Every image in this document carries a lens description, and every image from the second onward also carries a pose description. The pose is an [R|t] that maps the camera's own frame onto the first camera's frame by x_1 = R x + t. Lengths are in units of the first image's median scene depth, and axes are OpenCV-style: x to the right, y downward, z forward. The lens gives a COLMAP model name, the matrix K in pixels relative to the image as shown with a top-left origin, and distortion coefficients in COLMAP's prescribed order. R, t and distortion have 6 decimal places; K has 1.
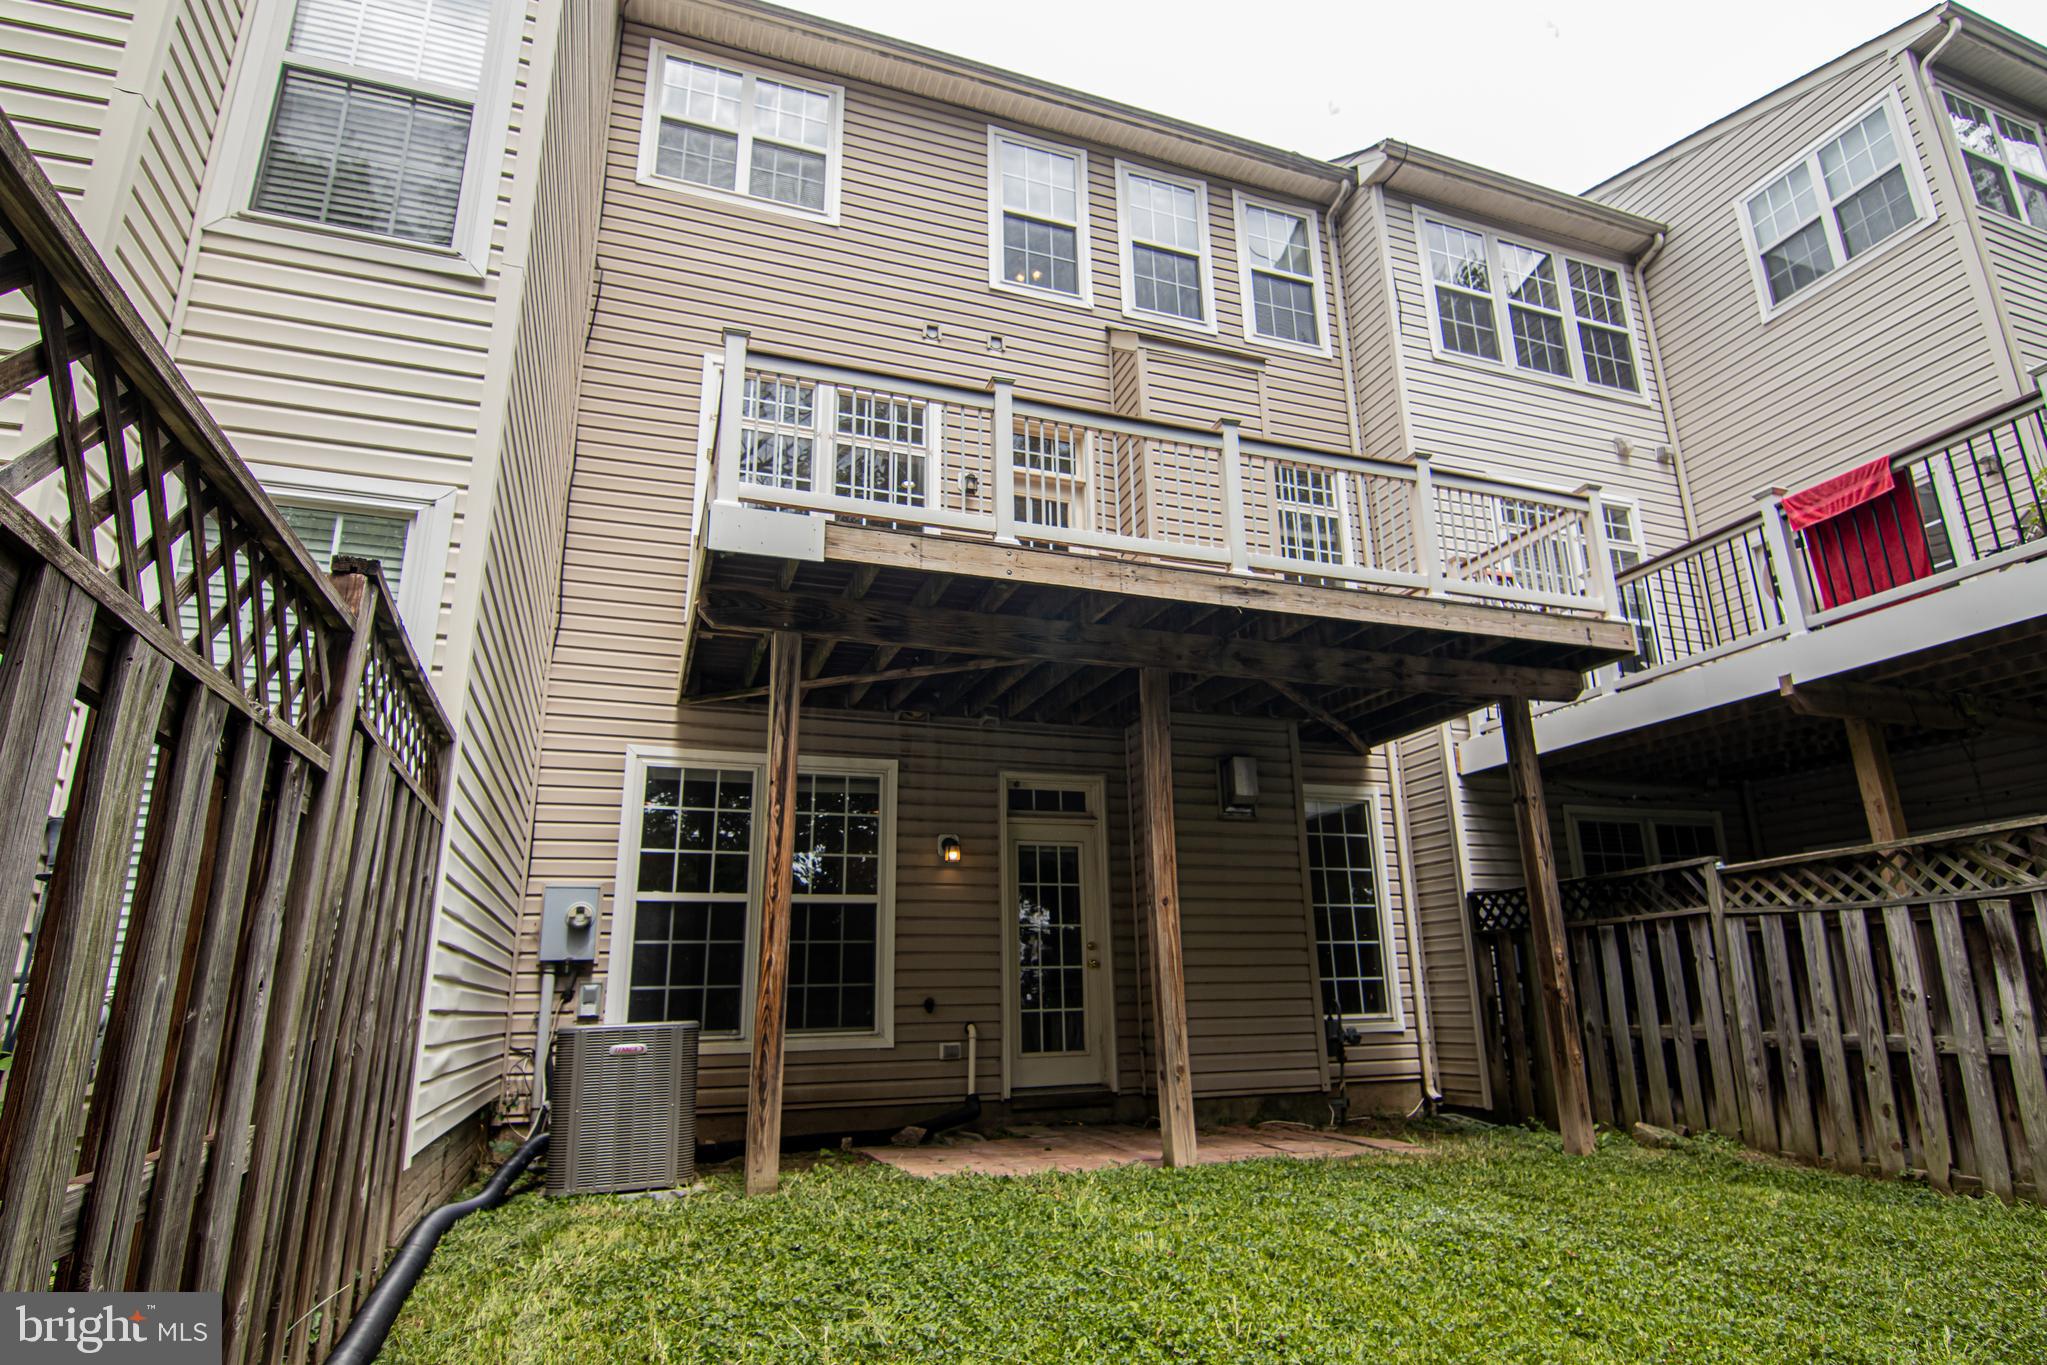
lens RADIAL K [[1084.8, 0, 1036.3], [0, 1084.8, 683.7], [0, 0, 1]] dist [-0.003618, -0.013843]
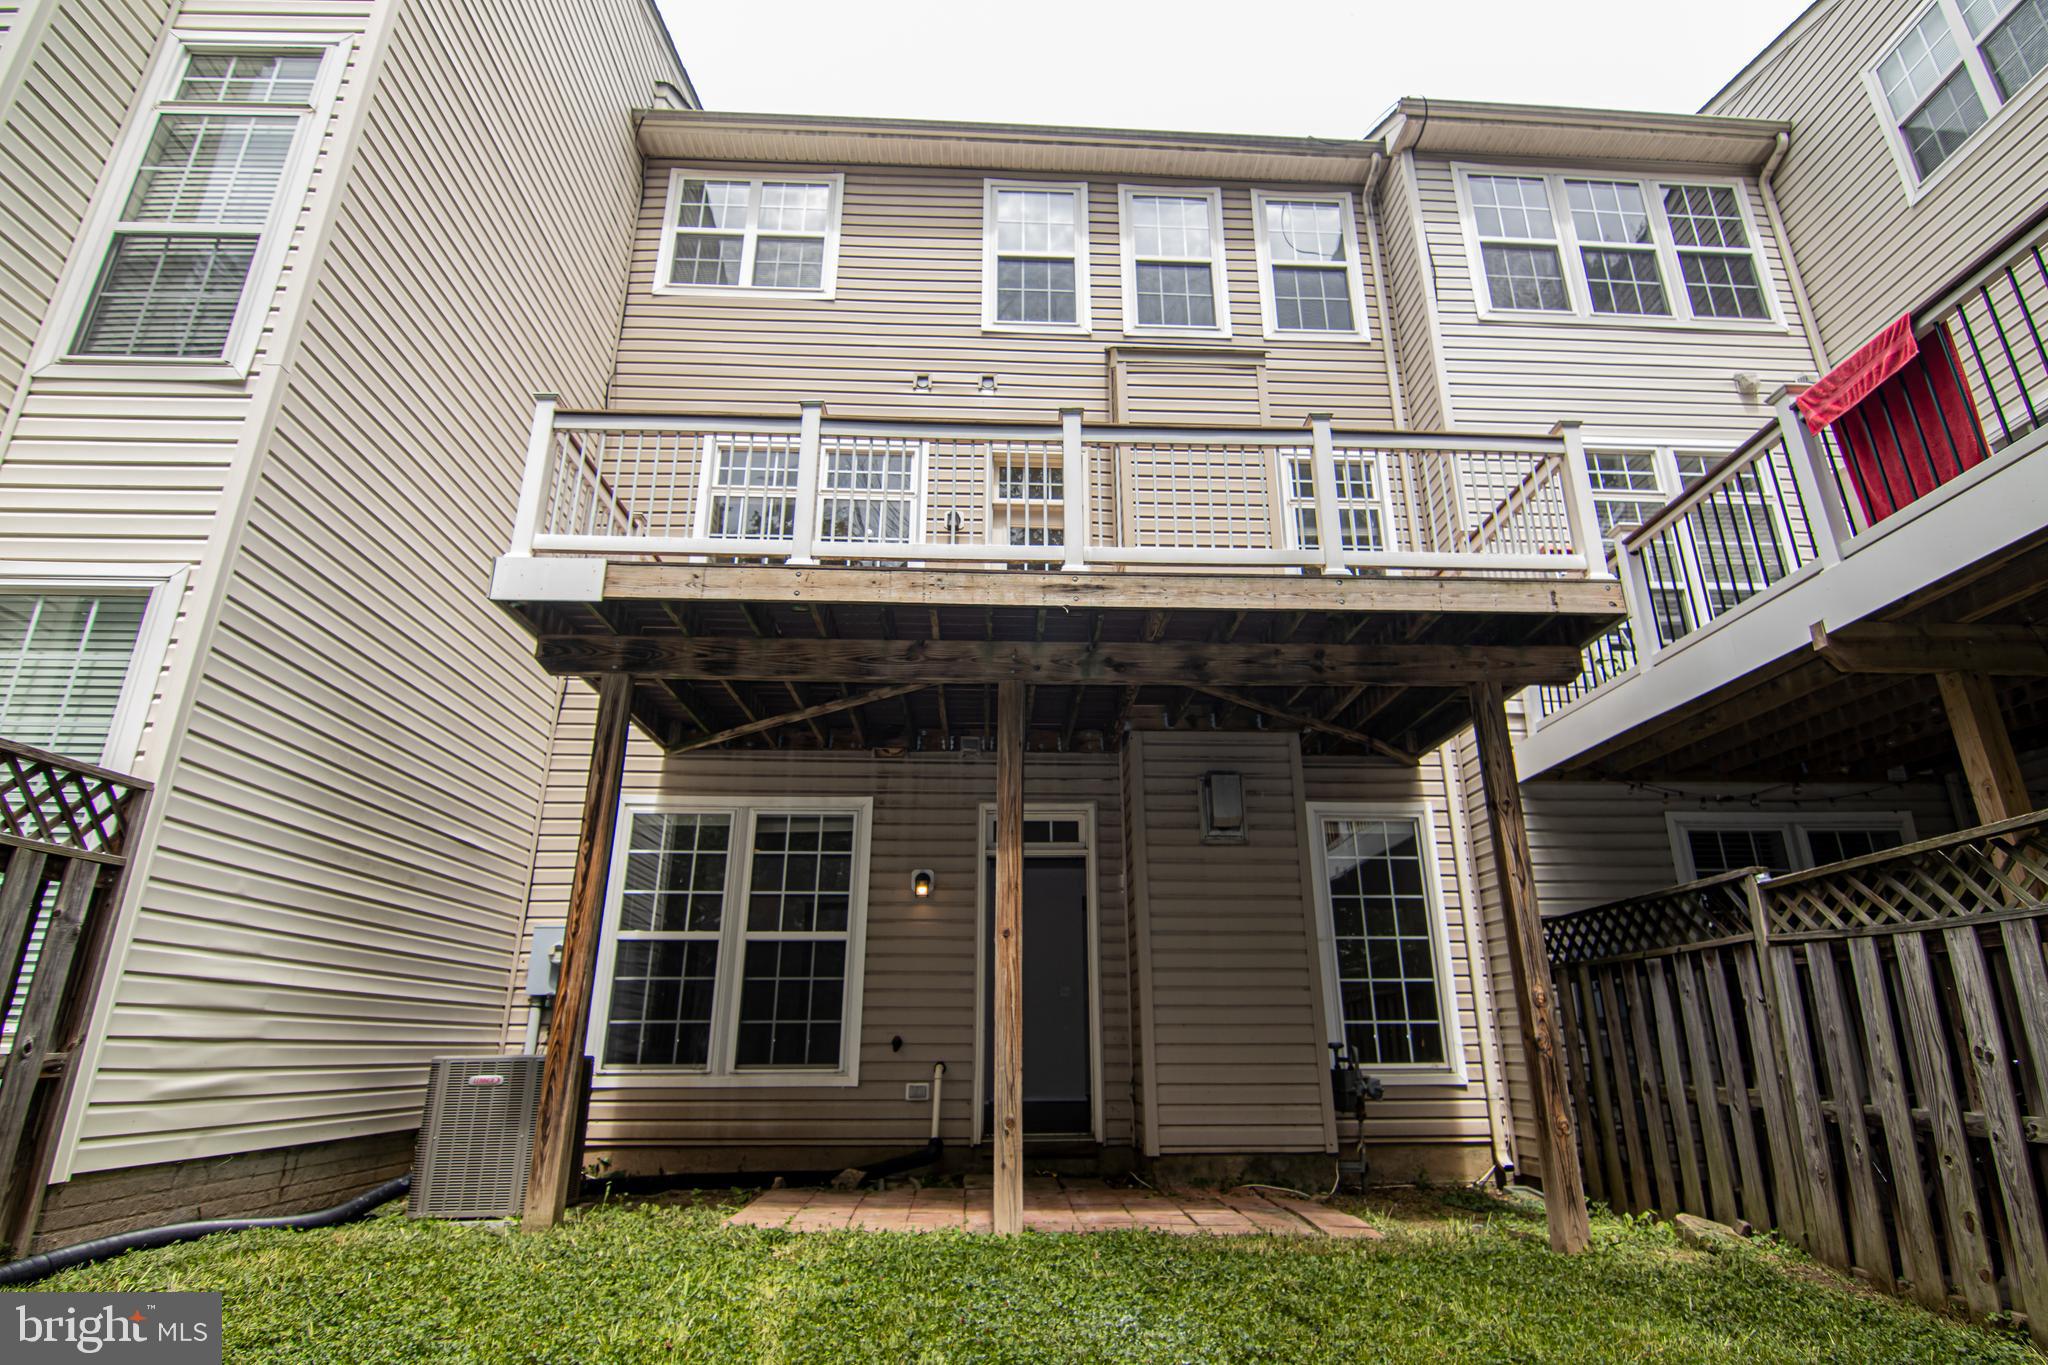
lens RADIAL K [[1016.5, 0, 1024.0], [0, 1016.5, 682.5], [0, 0, 1]] dist [-0.007324, -0.008818]
pose [[0.954671, -0.082387, -0.286033, 0.310230], [0.067509, 0.995821, -0.061509, 0.034294], [0.289906, 0.039411, 0.956243, 0.139189]]
